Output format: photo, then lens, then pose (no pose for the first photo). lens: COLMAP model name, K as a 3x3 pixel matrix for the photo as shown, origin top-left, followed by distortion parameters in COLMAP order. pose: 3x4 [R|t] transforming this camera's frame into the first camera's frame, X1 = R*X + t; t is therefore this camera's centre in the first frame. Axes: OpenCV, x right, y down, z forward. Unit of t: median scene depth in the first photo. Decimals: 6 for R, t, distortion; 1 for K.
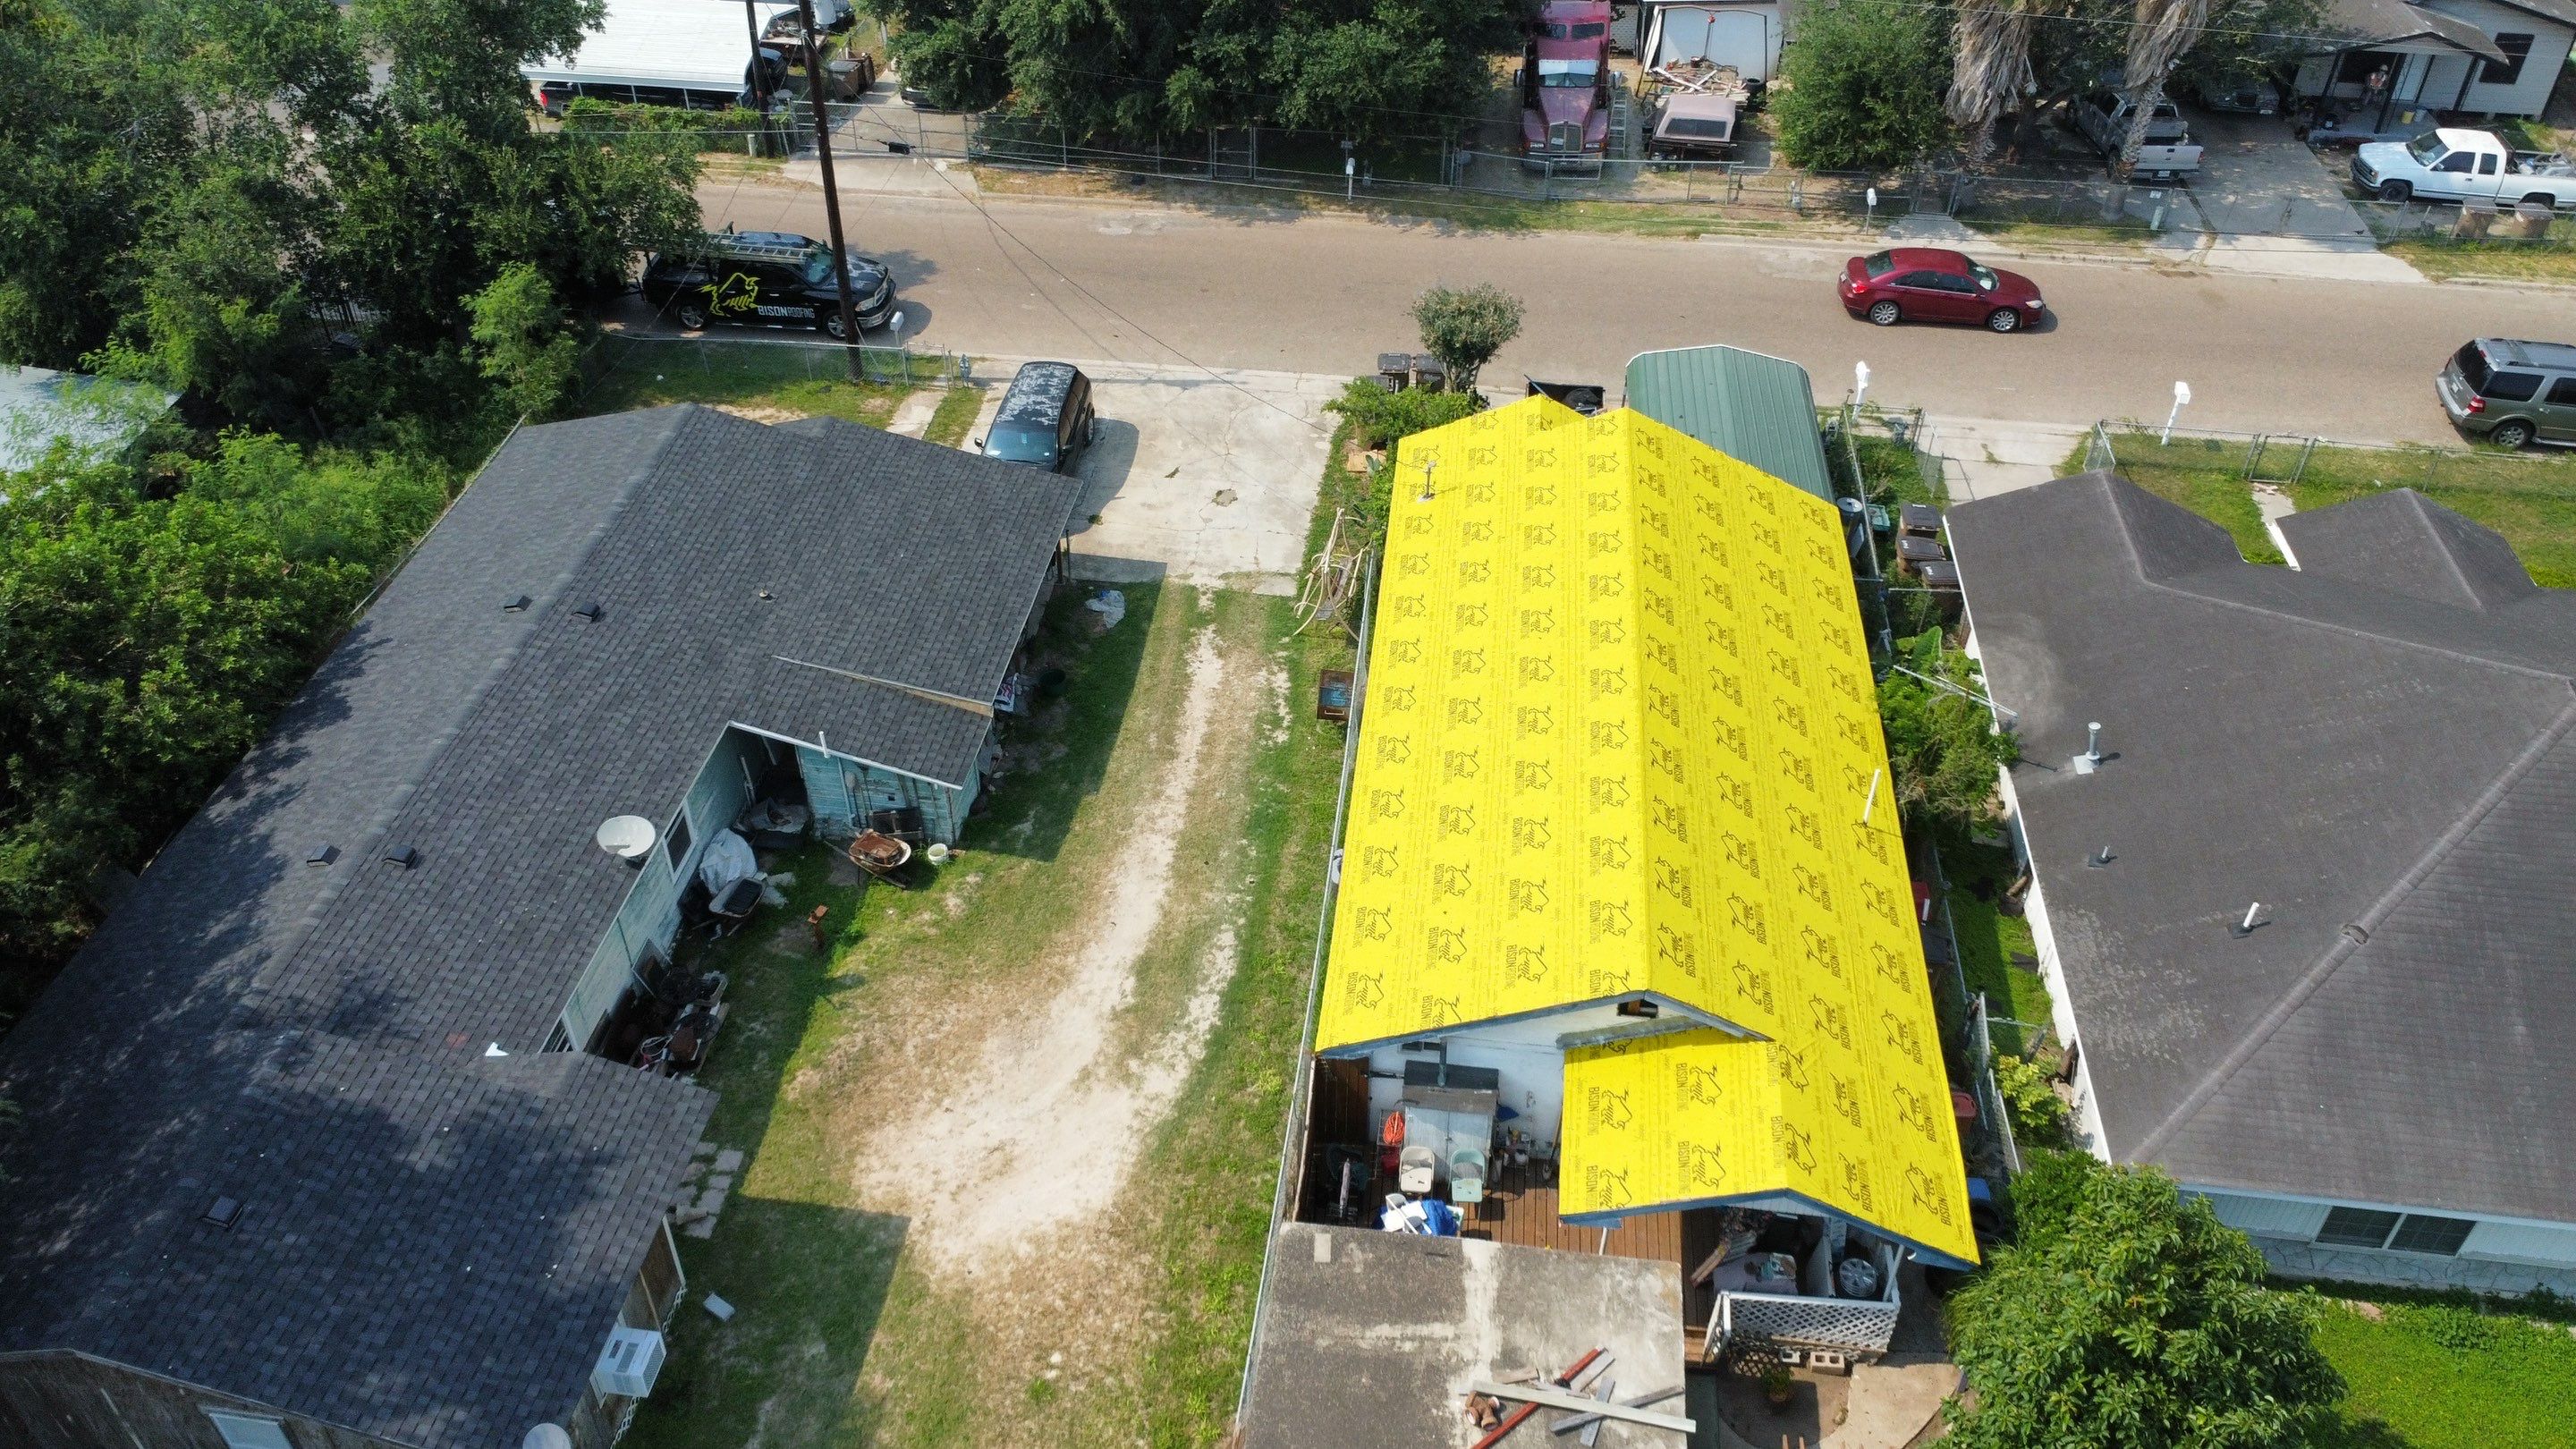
lens RADIAL K [[1951.4, 0, 1293.1], [0, 1951.4, 703.1], [0, 0, 1]] dist [0.005505, -0.013874]
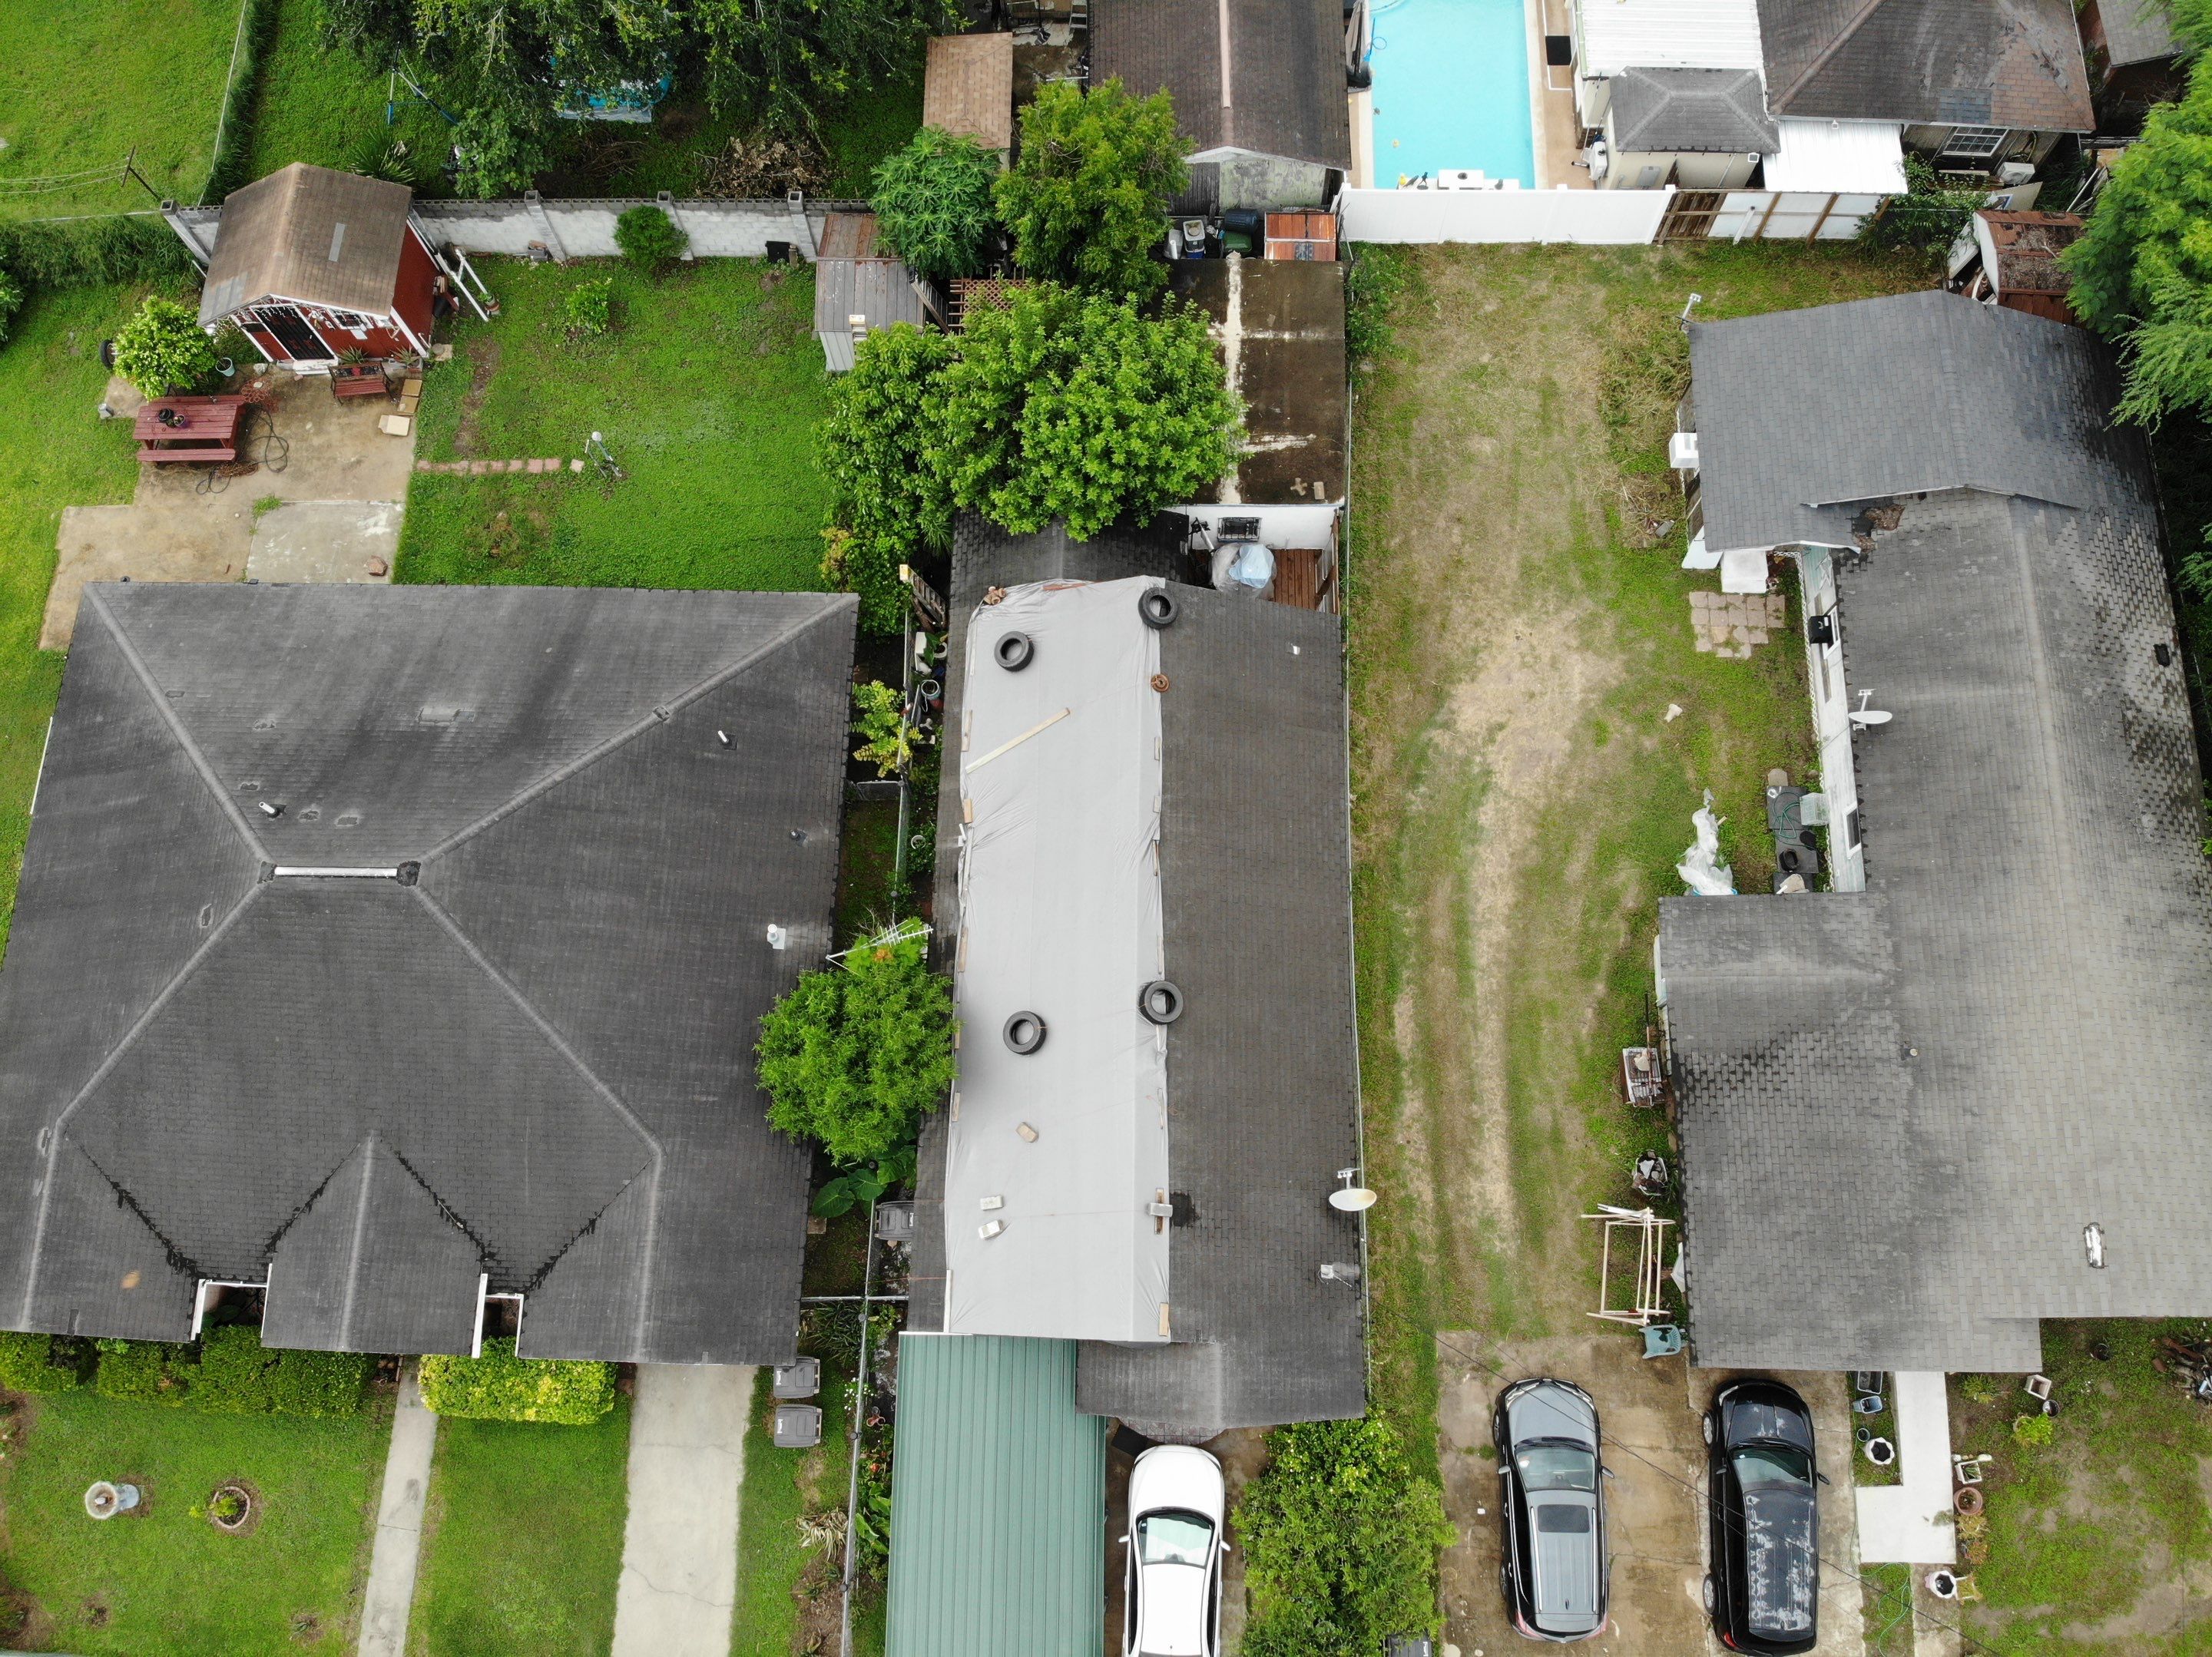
lens RADIAL K [[1639.5, 0, 1121.2], [0, 1639.5, 837.6], [0, 0, 1]] dist [0.034330, -0.128869]
pose [[-0.995318, 0.095365, -0.015716, 0.185707], [-0.049859, -0.367309, 0.928761, -0.908300], [0.082799, 0.925197, 0.370345, 0.543414]]
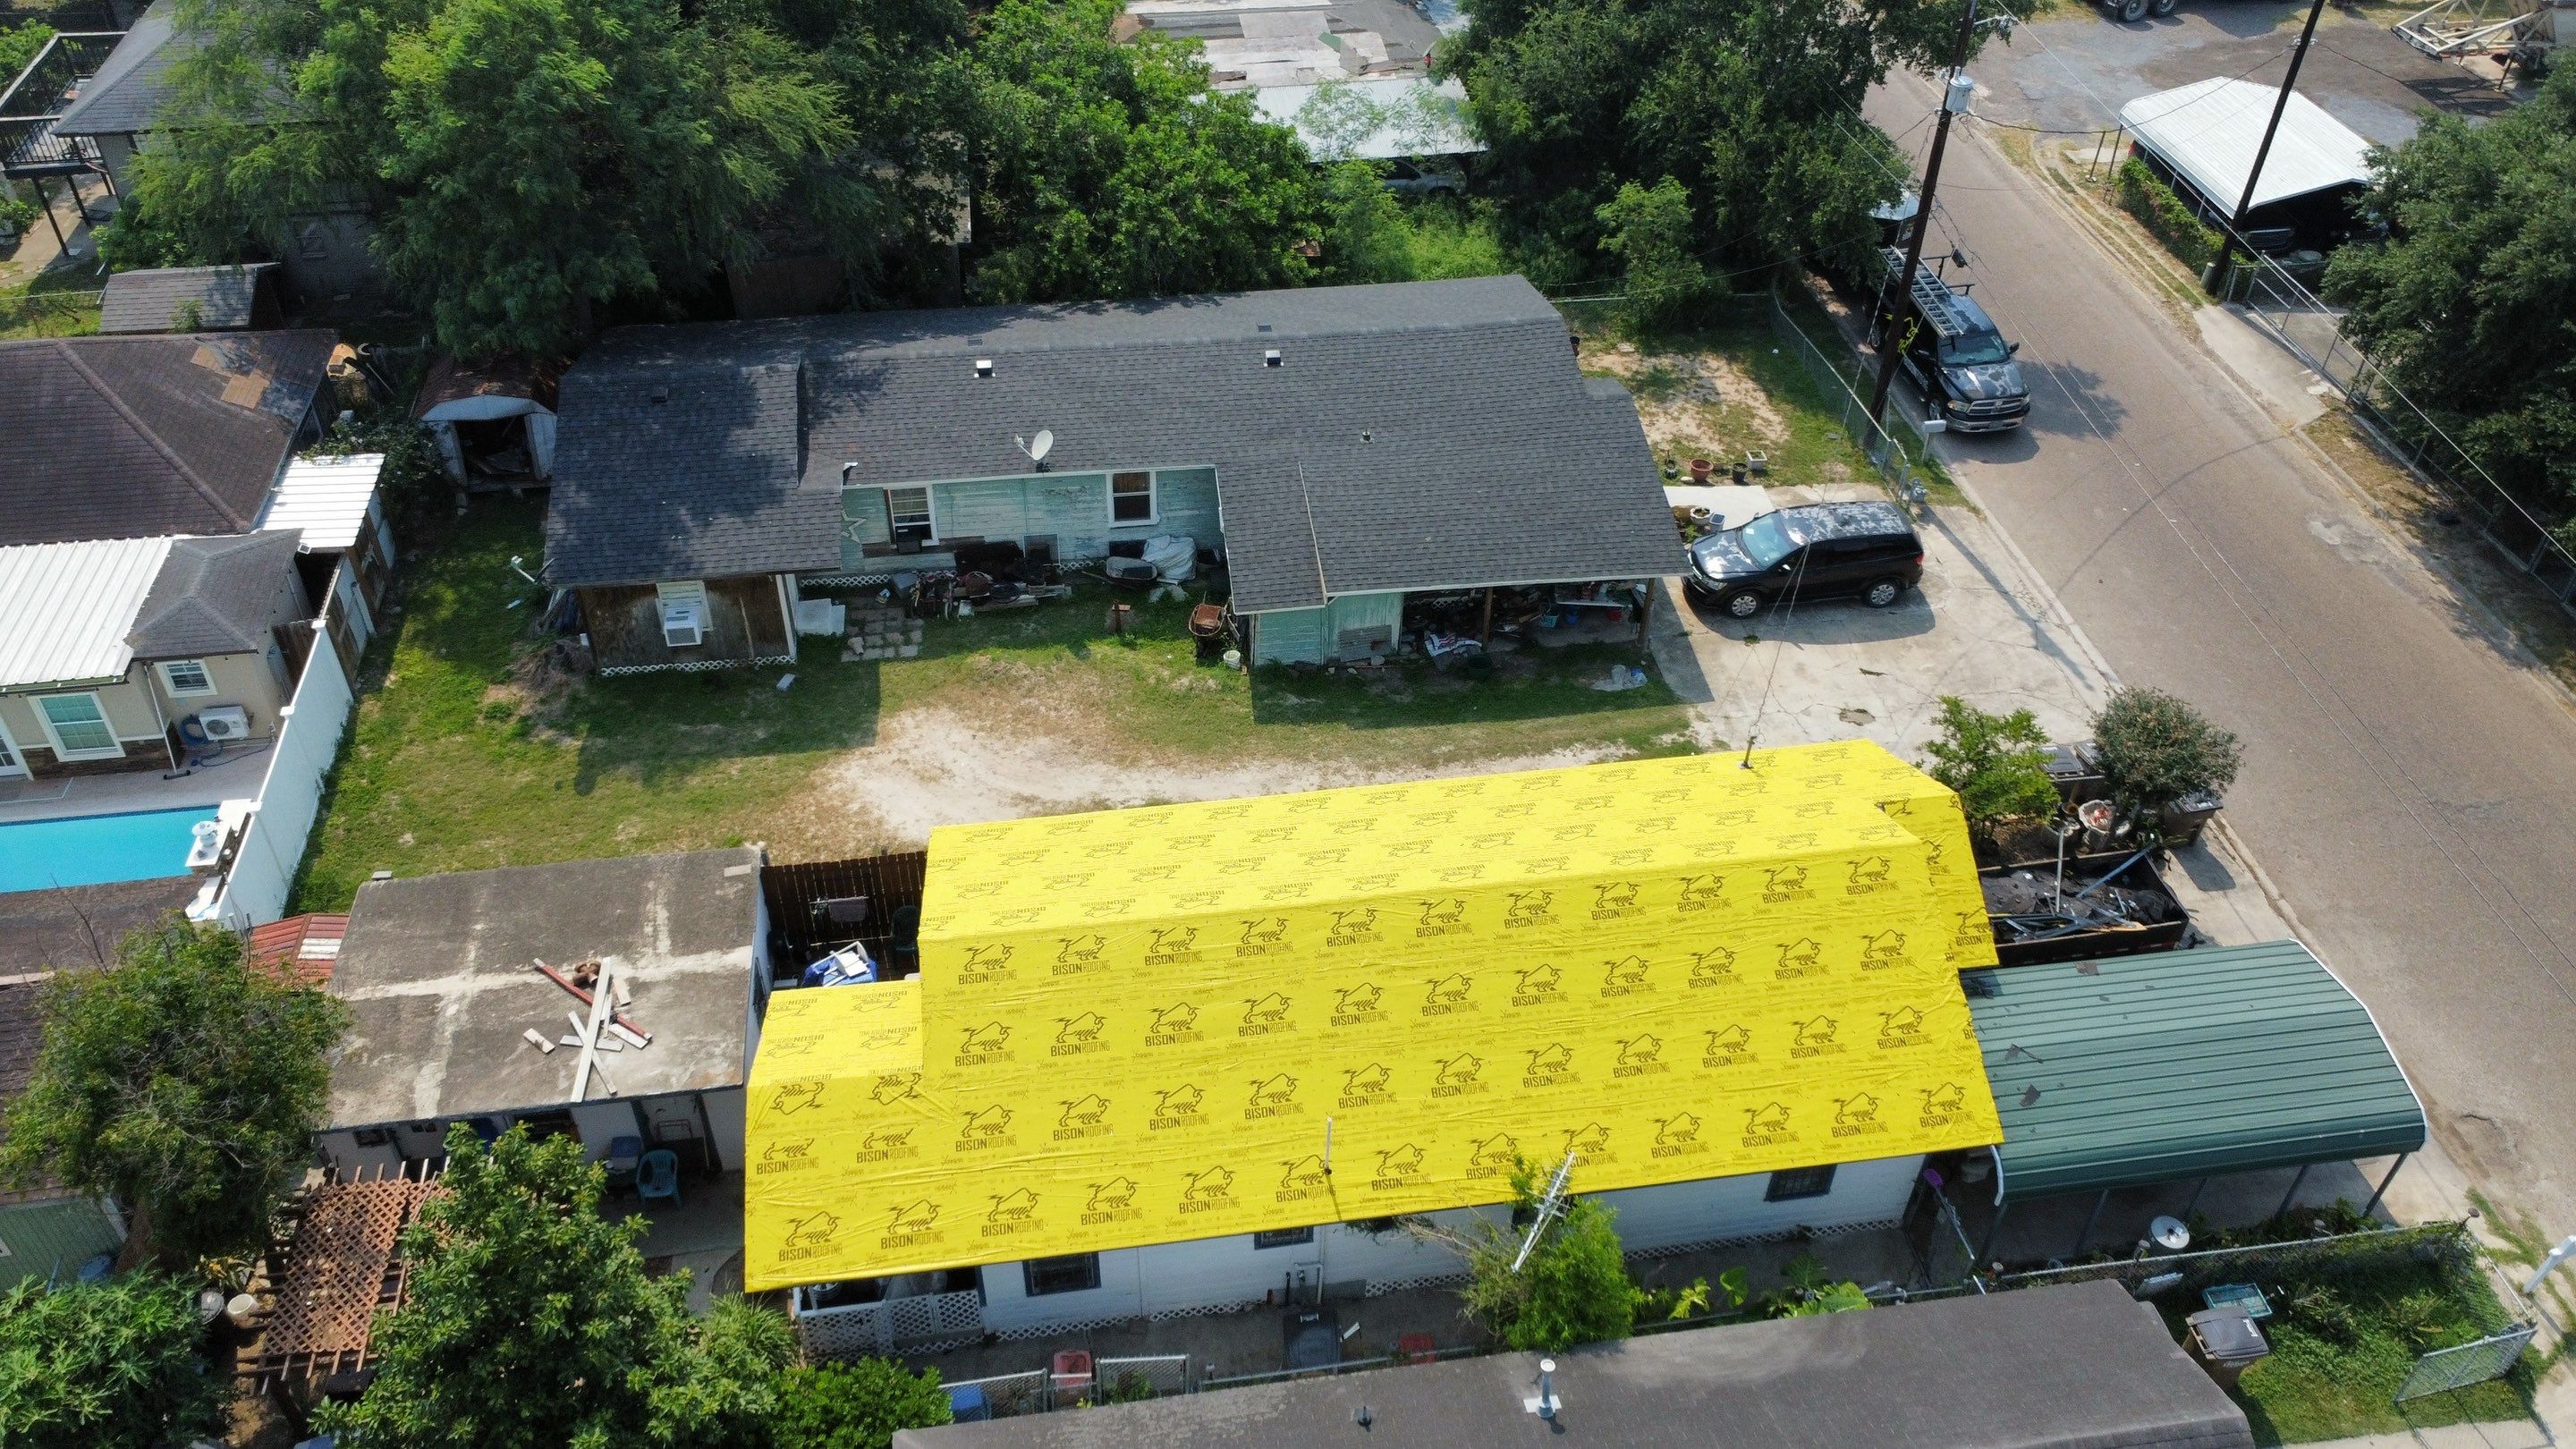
lens RADIAL K [[1951.4, 0, 1295.8], [0, 1951.4, 716.4], [0, 0, 1]] dist [0.005505, -0.013874]
pose [[0.269288, 0.618088, -0.738546, 0.752005], [-0.613699, 0.701138, 0.363014, -0.364613], [0.742198, 0.355490, 0.568128, 0.378571]]
